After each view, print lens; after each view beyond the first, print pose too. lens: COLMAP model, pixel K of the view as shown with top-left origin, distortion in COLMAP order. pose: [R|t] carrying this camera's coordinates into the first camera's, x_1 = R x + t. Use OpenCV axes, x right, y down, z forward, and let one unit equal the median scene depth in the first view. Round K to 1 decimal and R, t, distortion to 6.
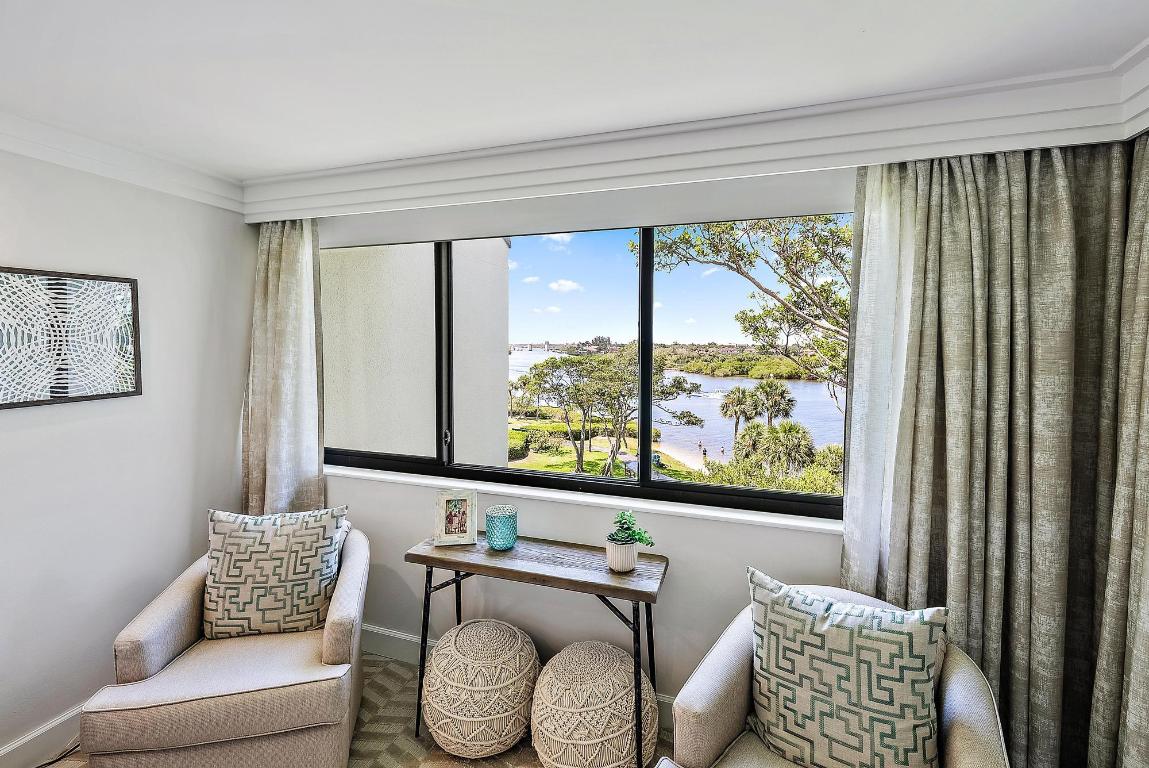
lens RADIAL K [[489.3, 0, 580.1], [0, 489.3, 362.7], [0, 0, 1]] dist [-0.001568, -0.000505]
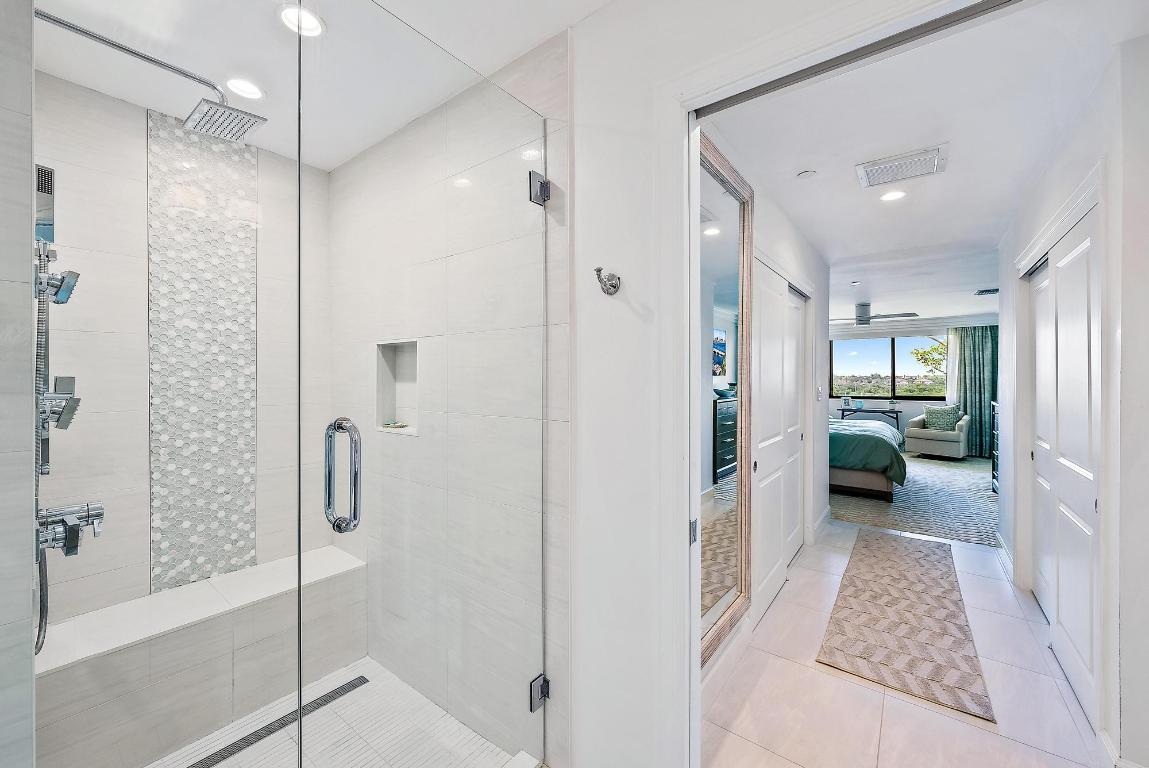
lens RADIAL K [[448.7, 0, 571.5], [0, 448.7, 373.5], [0, 0, 1]] dist [-0.000175, -0.000010]
pose [[0.946330, -0.009766, -0.323053, -1.770831], [-0.005392, 0.998927, -0.045993, 0.337344], [0.323156, 0.045267, 0.945263, -5.086375]]
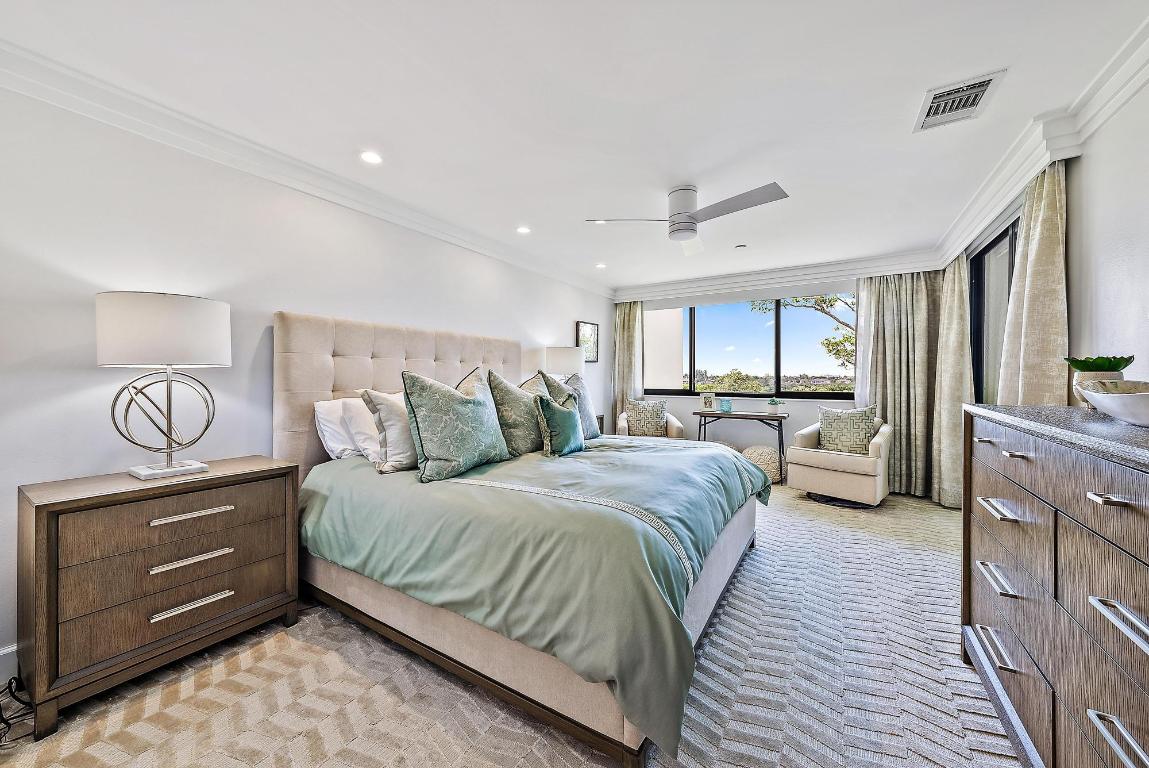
lens RADIAL K [[415.0, 0, 581.0], [0, 415.0, 377.5], [0, 0, 1]] dist [-0.000353, -0.000054]
pose [[0.973770, -0.005050, -0.227479, -0.568665], [-0.003933, 0.999231, -0.039017, 0.357170], [0.227501, 0.038889, 0.973001, -2.072951]]
